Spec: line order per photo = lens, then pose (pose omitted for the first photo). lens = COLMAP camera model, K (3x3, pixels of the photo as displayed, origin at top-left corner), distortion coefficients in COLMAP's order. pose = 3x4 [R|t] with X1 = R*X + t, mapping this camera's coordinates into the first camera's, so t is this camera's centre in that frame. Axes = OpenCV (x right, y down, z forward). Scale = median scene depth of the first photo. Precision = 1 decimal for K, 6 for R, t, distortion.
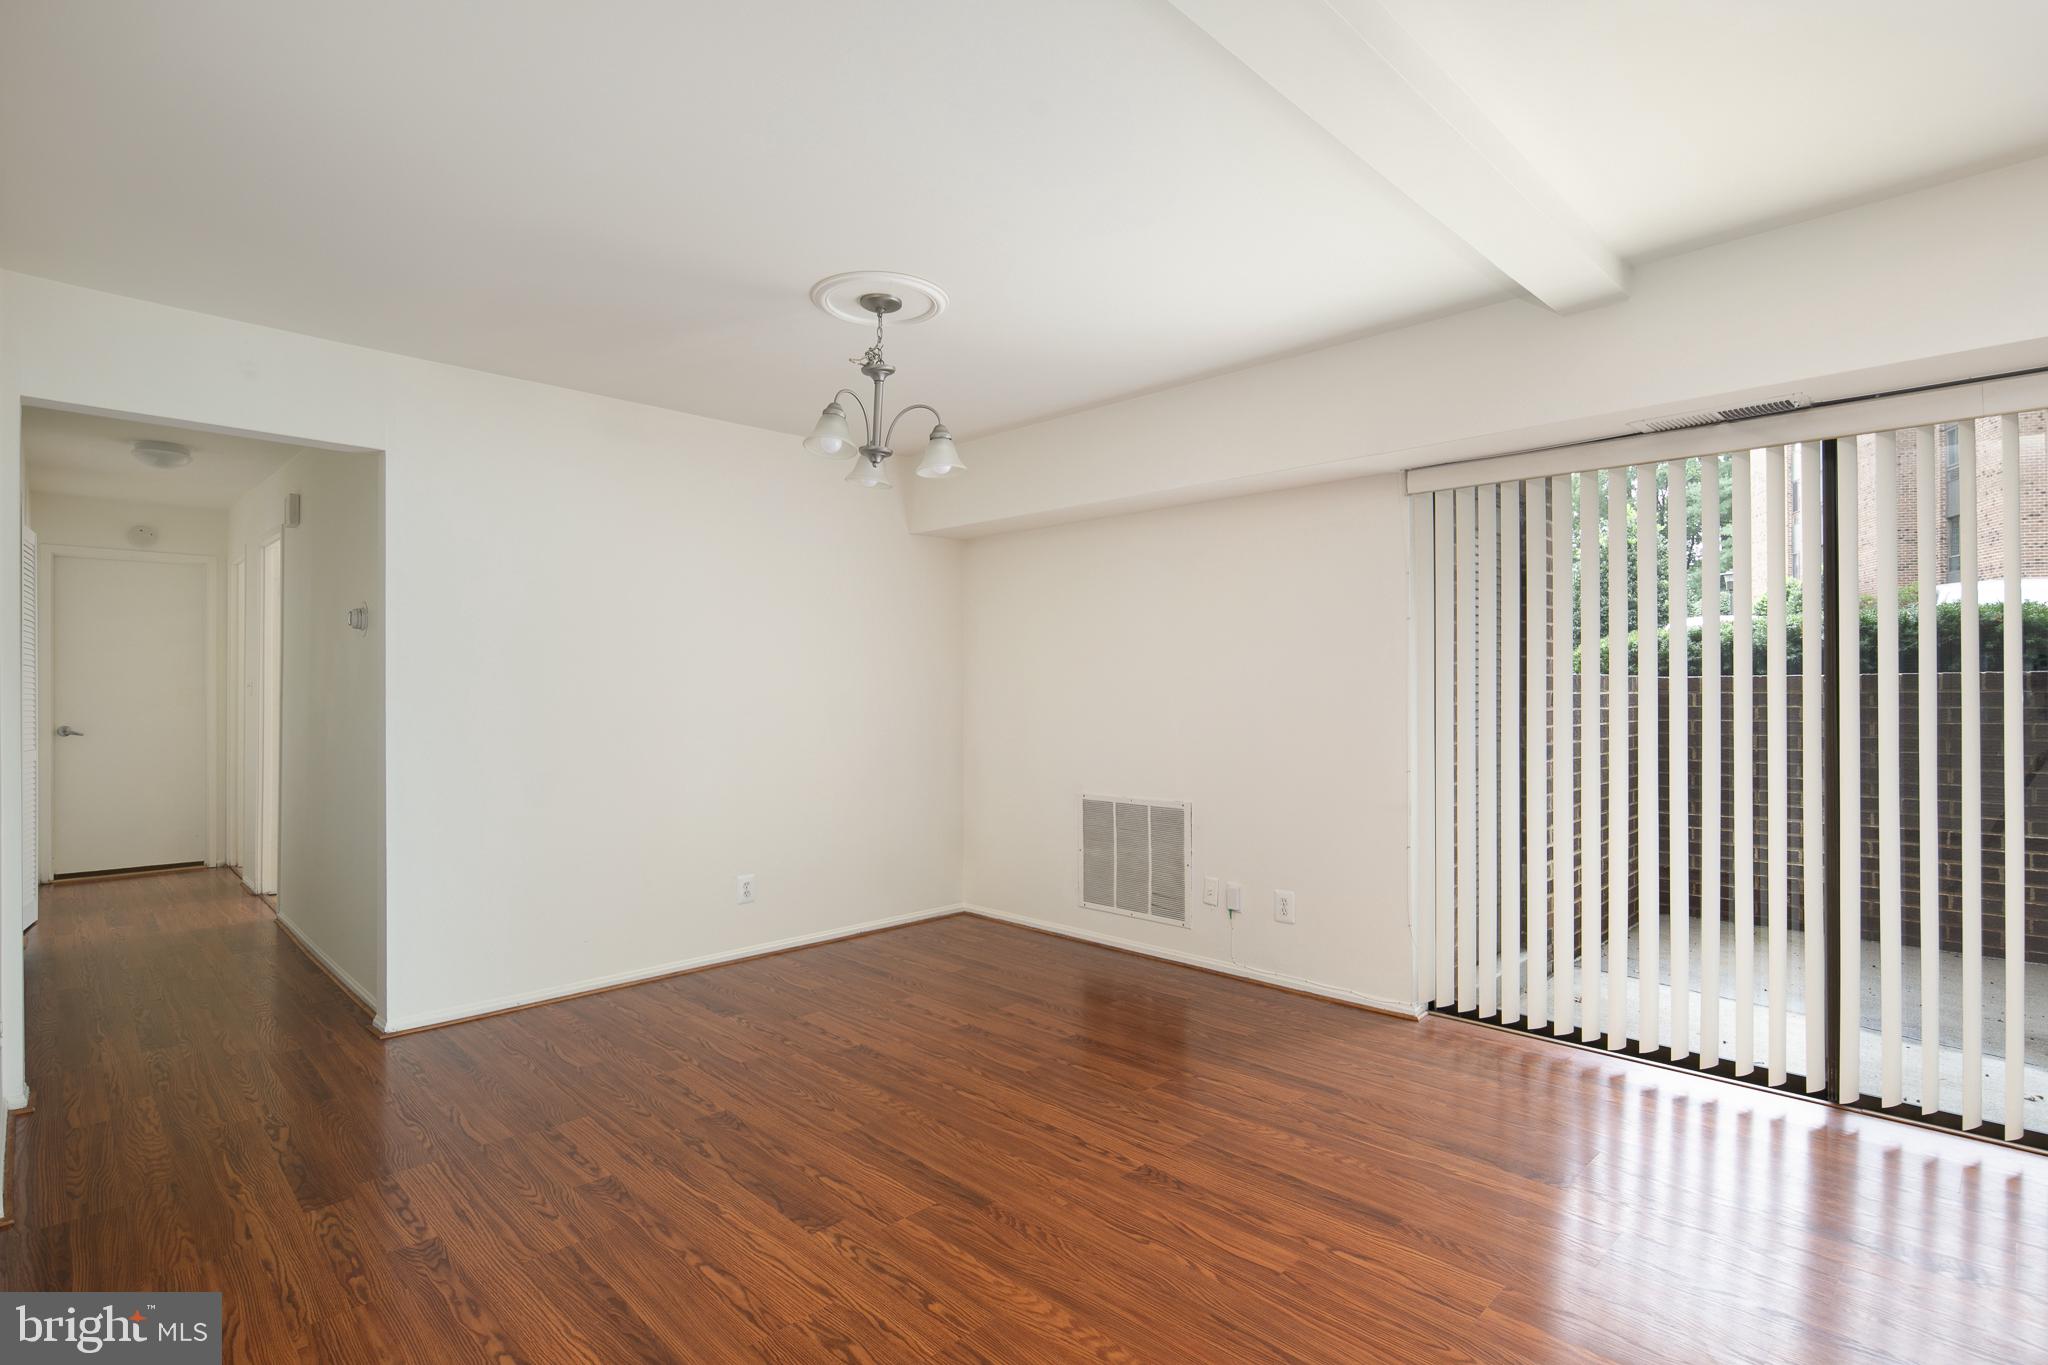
lens RADIAL K [[989.3, 0, 1020.3], [0, 989.3, 696.9], [0, 0, 1]] dist [0.009013, -0.002437]
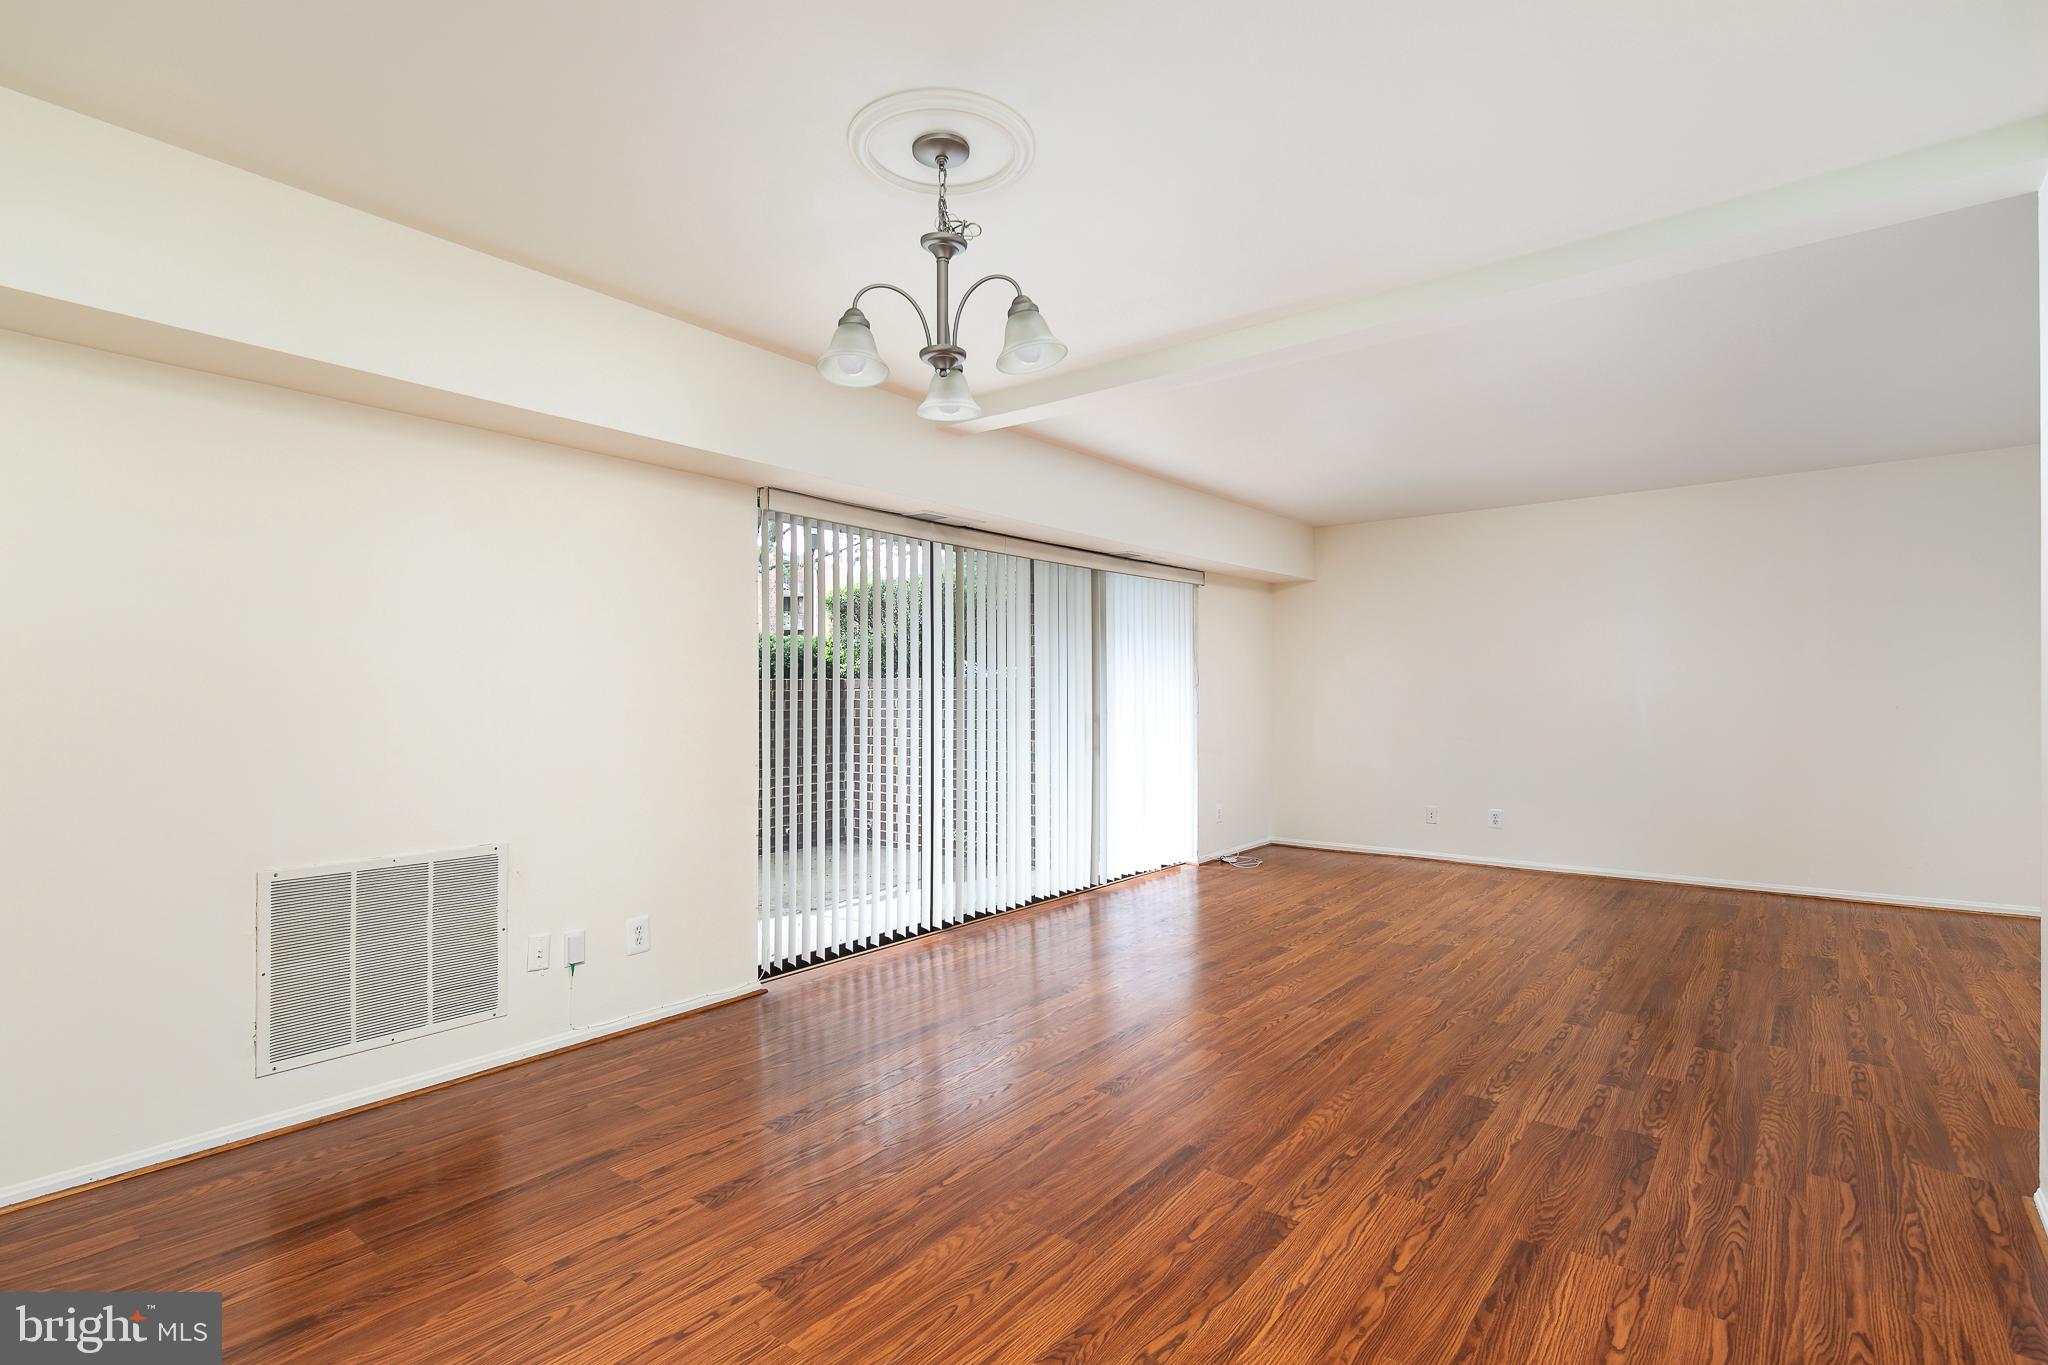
lens RADIAL K [[989.3, 0, 1017.8], [0, 989.3, 694.4], [0, 0, 1]] dist [0.009013, -0.002437]
pose [[-0.119431, -0.001204, 0.992842, -0.623382], [0.007379, 0.999971, 0.002101, -0.000790], [-0.992815, 0.007577, -0.119419, 0.740531]]
